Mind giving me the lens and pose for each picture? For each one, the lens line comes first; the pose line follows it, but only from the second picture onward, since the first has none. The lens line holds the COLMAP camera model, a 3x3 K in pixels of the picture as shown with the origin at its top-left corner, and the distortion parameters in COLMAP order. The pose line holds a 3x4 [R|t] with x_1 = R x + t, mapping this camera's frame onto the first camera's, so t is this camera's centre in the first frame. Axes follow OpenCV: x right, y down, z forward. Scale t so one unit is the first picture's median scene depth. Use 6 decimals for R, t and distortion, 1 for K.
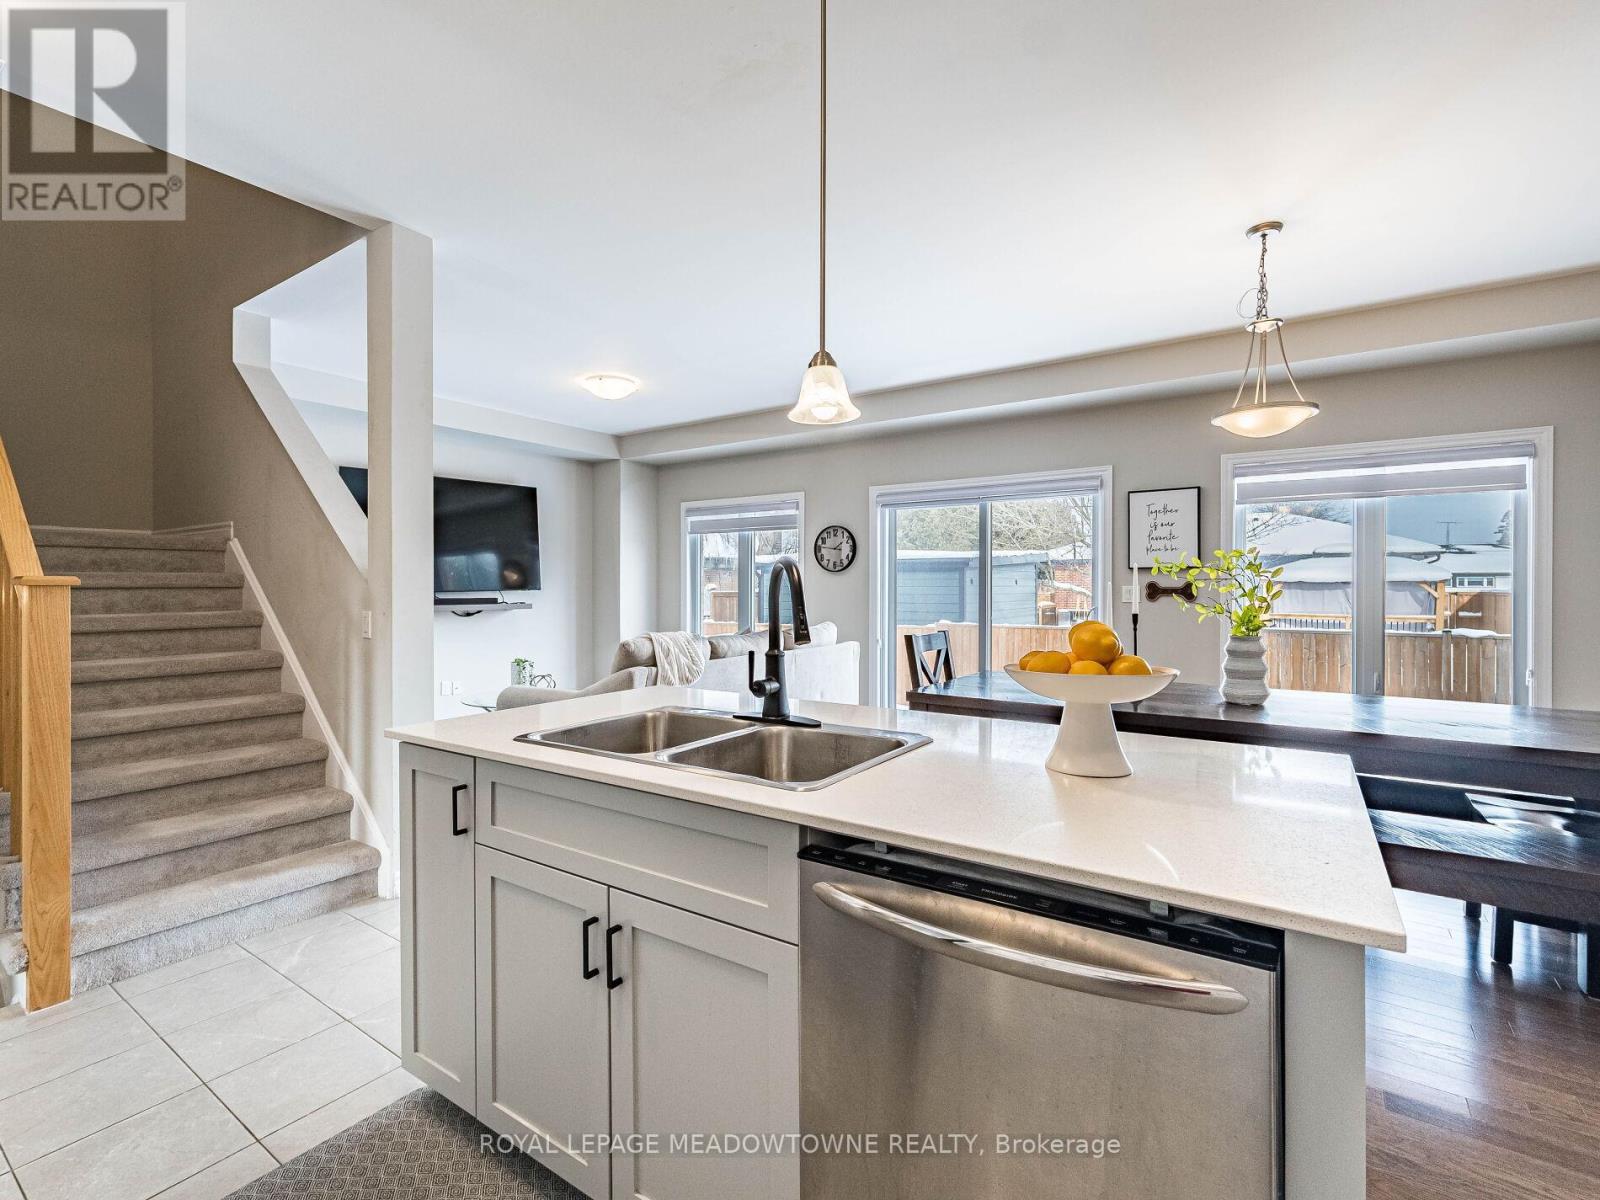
lens RADIAL K [[740.9, 0, 776.2], [0, 740.9, 593.0], [0, 0, 1]] dist [0.001943, 0.000563]
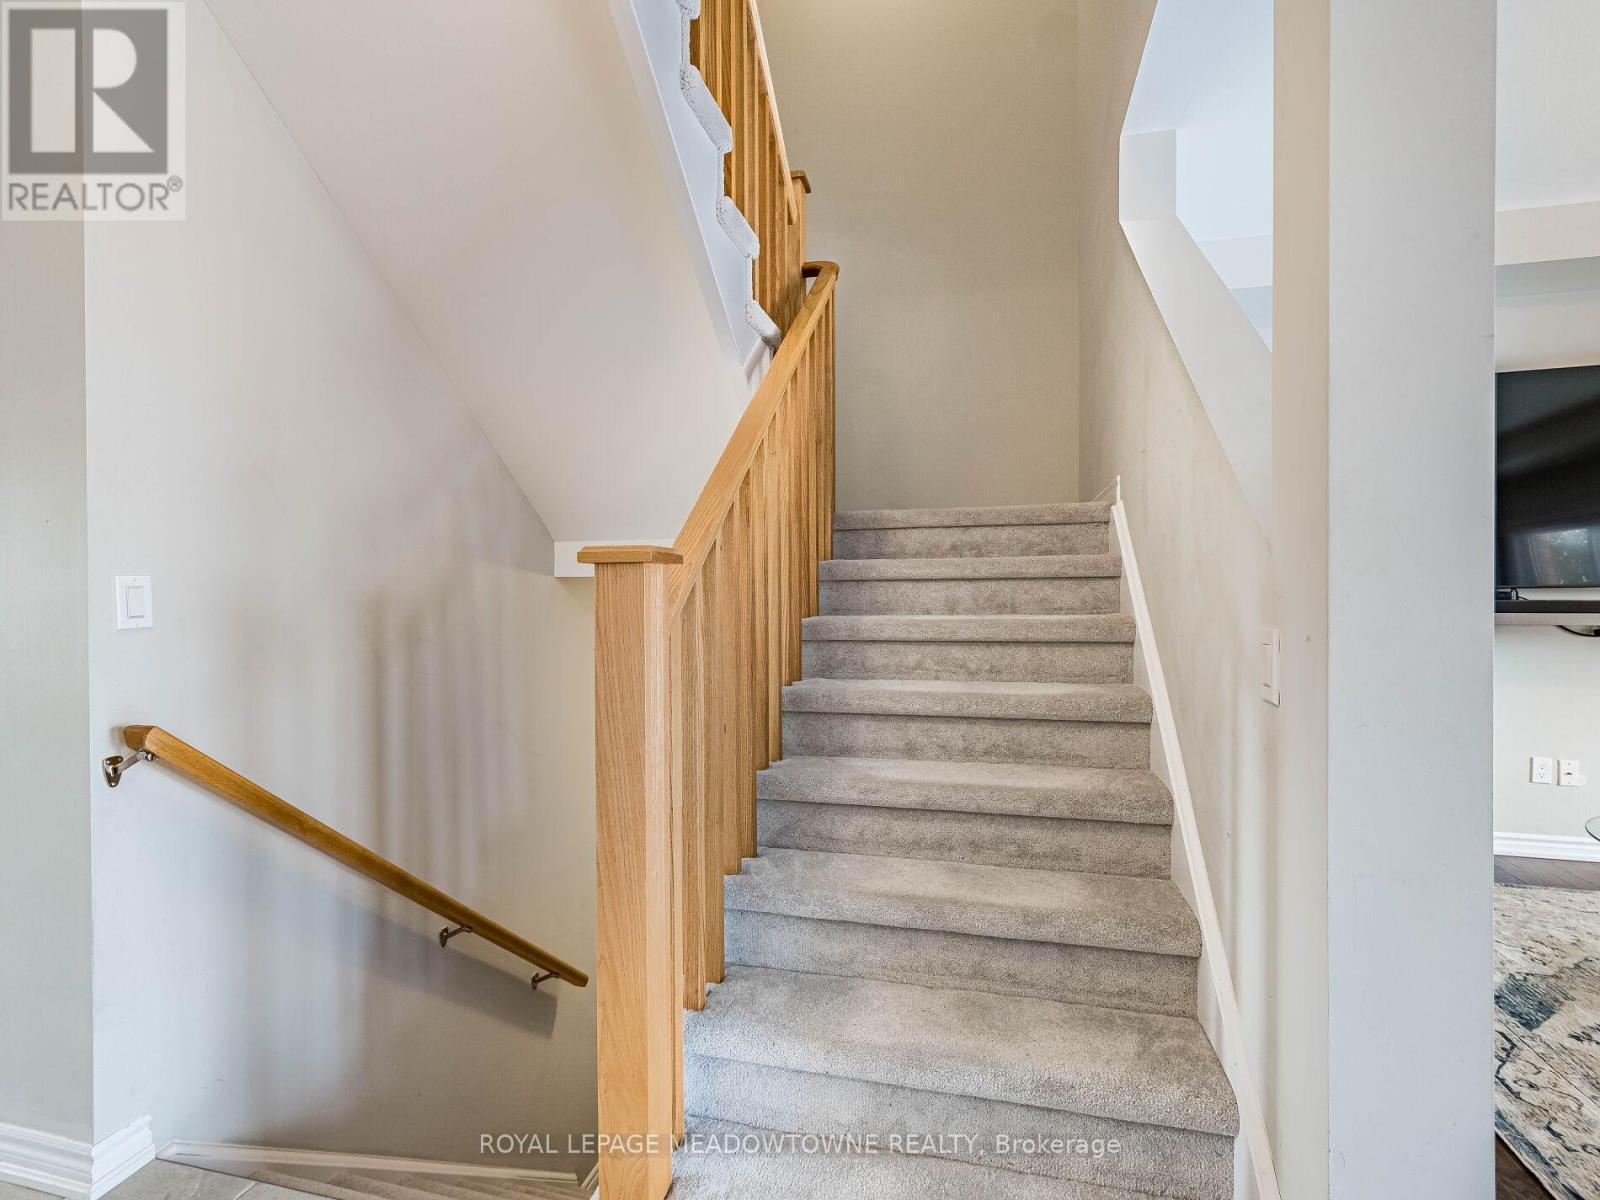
lens RADIAL K [[740.9, 0, 814.3], [0, 740.9, 595.6], [0, 0, 1]] dist [0.001943, 0.000563]
pose [[0.368843, 0.004073, -0.929483, -0.270904], [-0.002143, 0.999991, 0.003531, 0.006846], [0.929489, 0.000690, 0.368848, 0.600335]]
